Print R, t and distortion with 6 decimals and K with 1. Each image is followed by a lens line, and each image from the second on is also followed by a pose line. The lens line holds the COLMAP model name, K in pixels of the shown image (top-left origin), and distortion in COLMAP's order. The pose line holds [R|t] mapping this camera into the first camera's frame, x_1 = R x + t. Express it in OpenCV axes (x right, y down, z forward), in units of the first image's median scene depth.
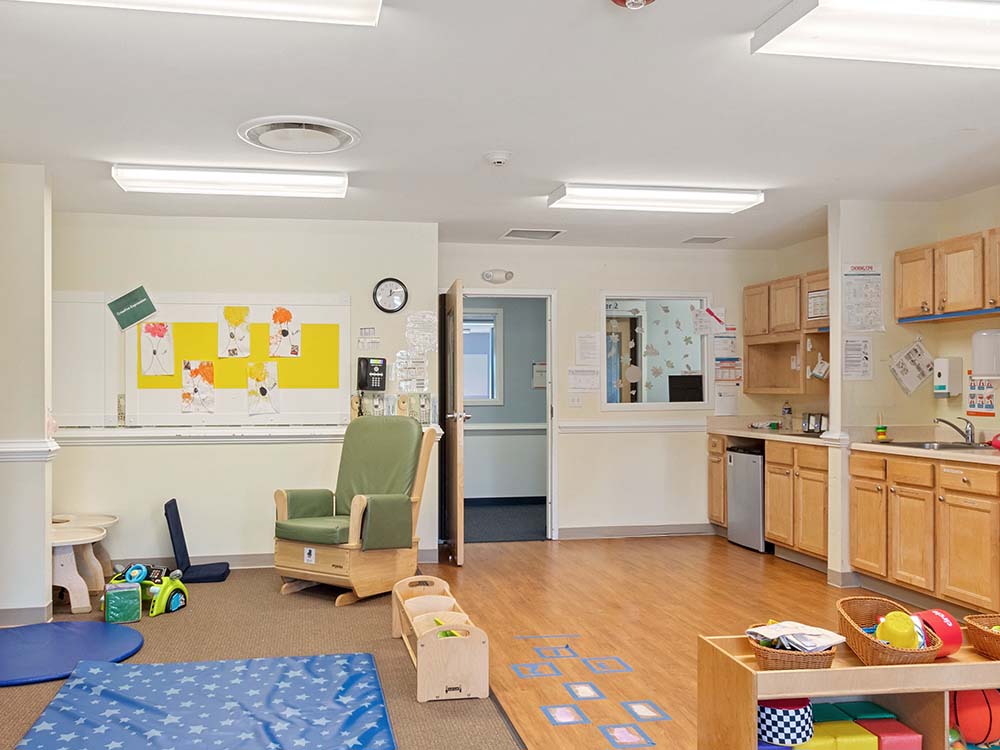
lens RADIAL K [[463.9, 0, 500.0], [0, 463.9, 375.0], [0, 0, 1]] dist [-0.001074, -0.000027]
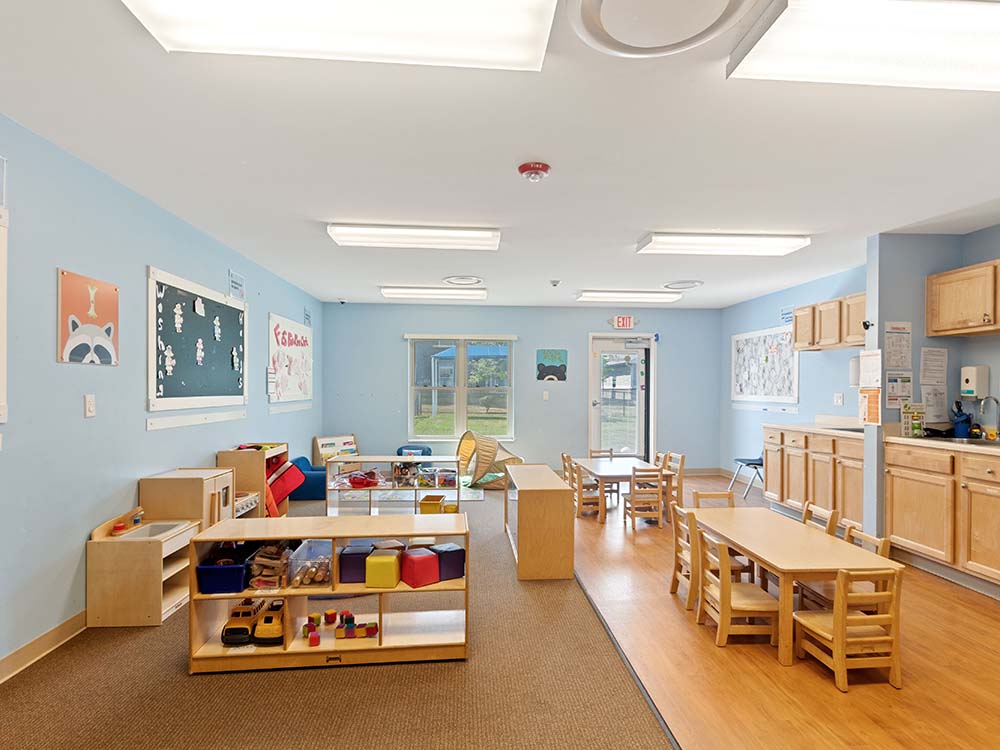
lens RADIAL K [[466.5, 0, 500.0], [0, 466.5, 375.0], [0, 0, 1]] dist [0.000236, -0.000007]
pose [[0.949227, -0.011048, -0.314398, 0.200442], [0.007500, 0.999894, -0.012494, -0.010027], [0.314503, 0.009501, 0.949209, -0.485305]]
